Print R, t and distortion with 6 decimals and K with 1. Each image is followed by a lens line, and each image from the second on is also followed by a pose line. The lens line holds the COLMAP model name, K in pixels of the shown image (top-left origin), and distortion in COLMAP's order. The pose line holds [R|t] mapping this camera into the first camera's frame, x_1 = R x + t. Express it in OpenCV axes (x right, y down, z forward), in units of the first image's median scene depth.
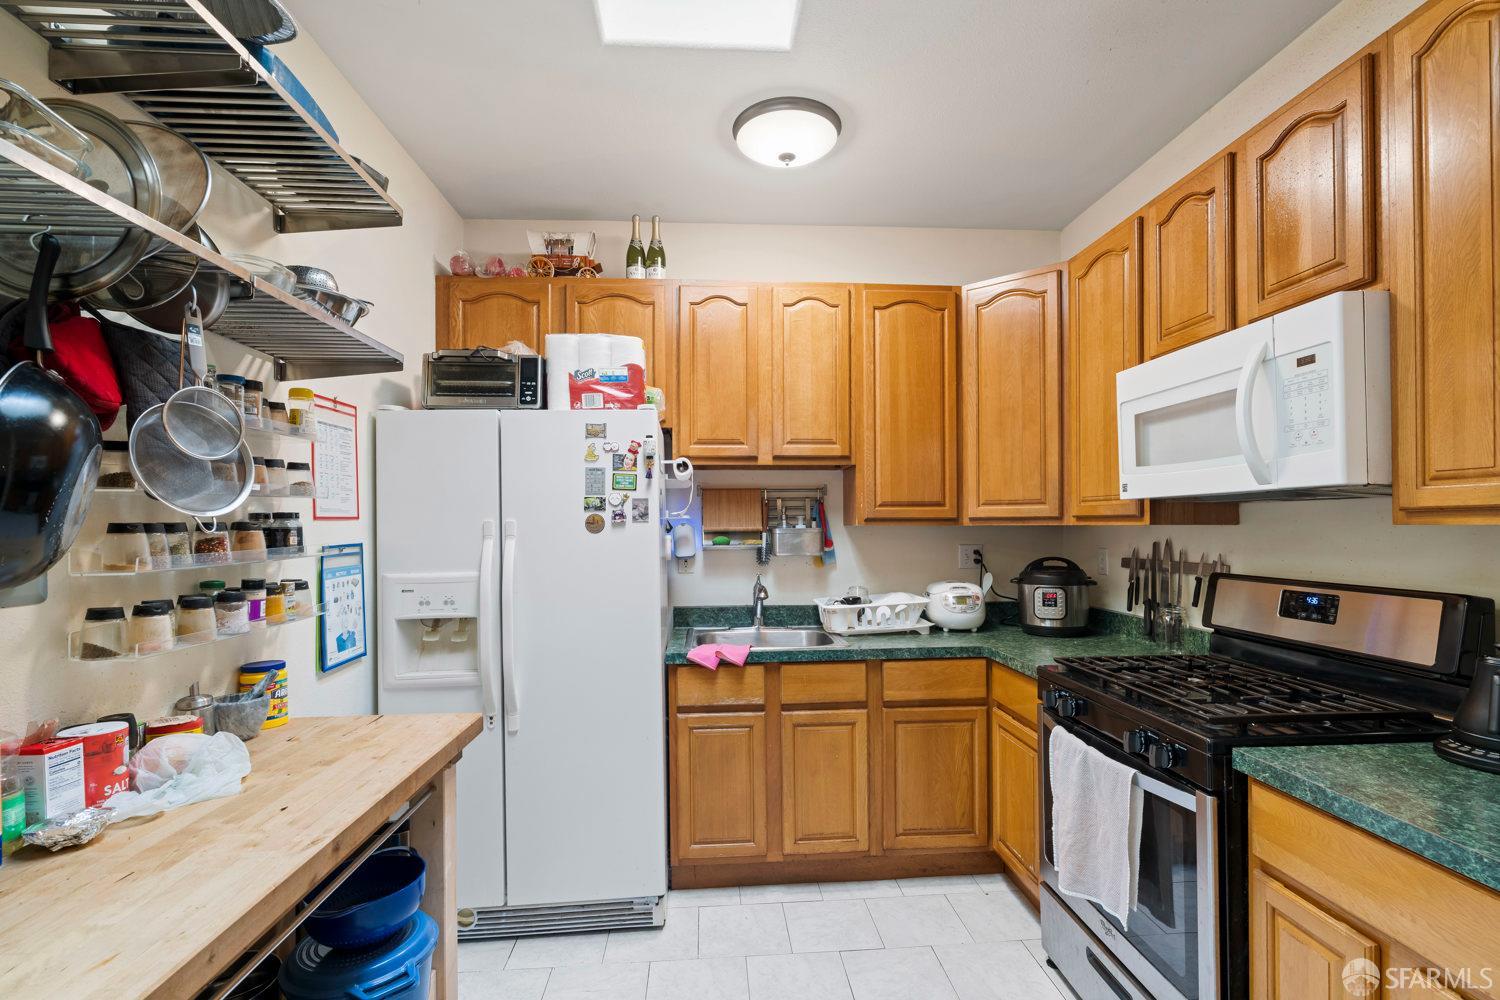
lens RADIAL K [[689.5, 0, 766.8], [0, 689.5, 539.5], [0, 0, 1]] dist [-0.011989, 0.000502]
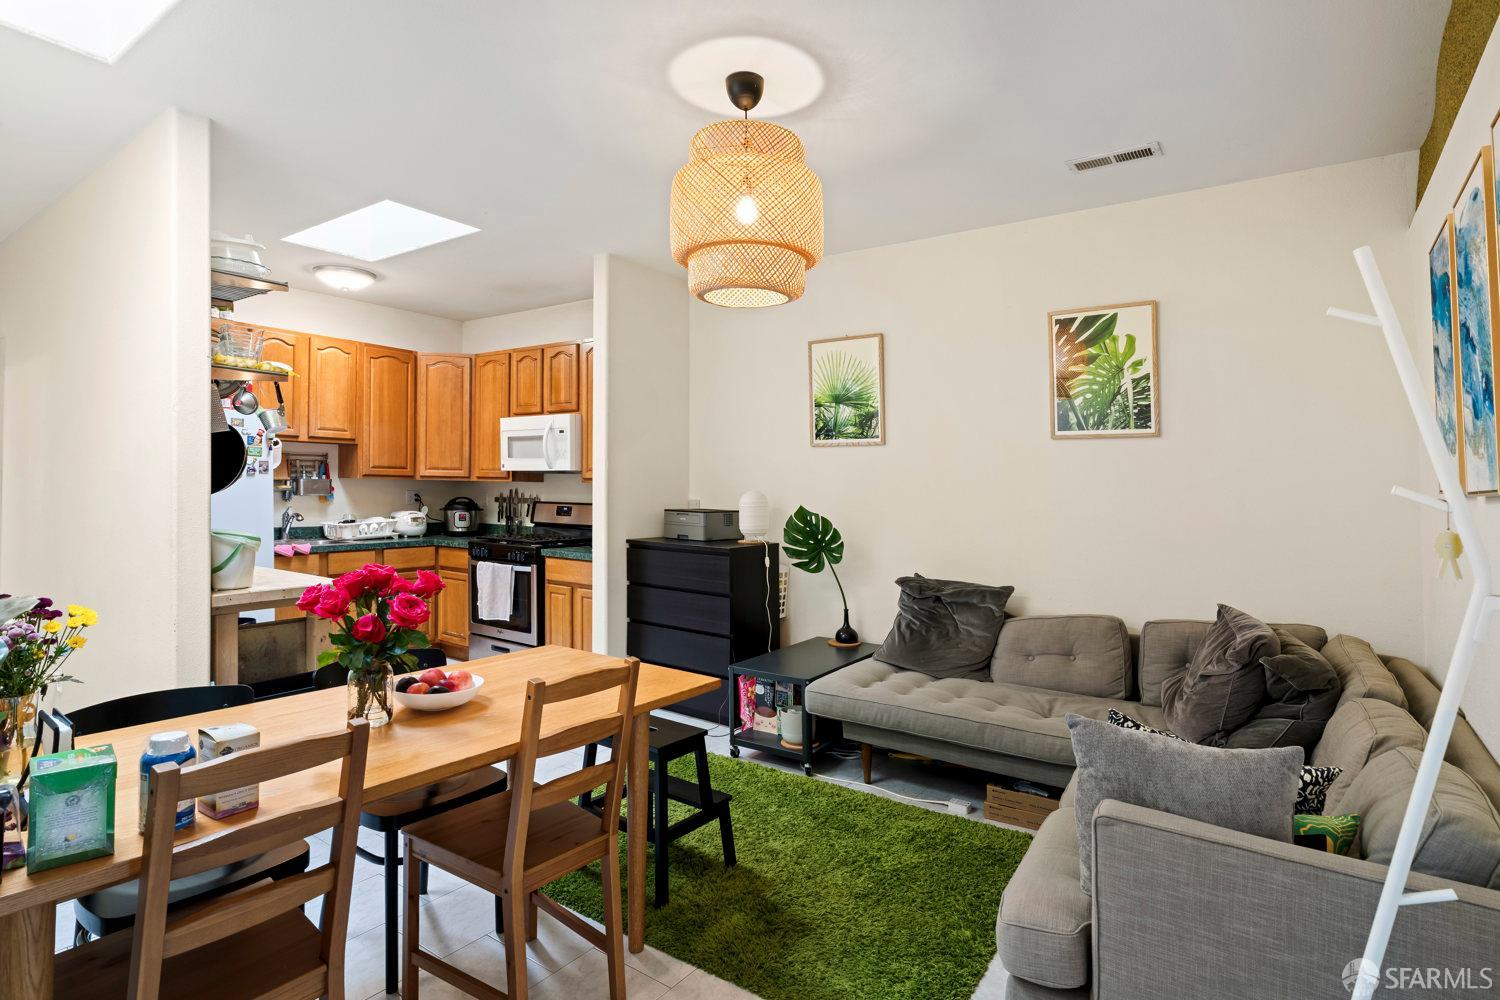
lens RADIAL K [[774.1, 0, 753.1], [0, 774.1, 499.8], [0, 0, 1]] dist [-0.000385, -0.000102]
pose [[0.649864, 0.004775, 0.760036, -0.793884], [-0.007664, 0.999971, 0.000270, 0.029312], [-0.760012, -0.006000, 0.649881, -1.170681]]
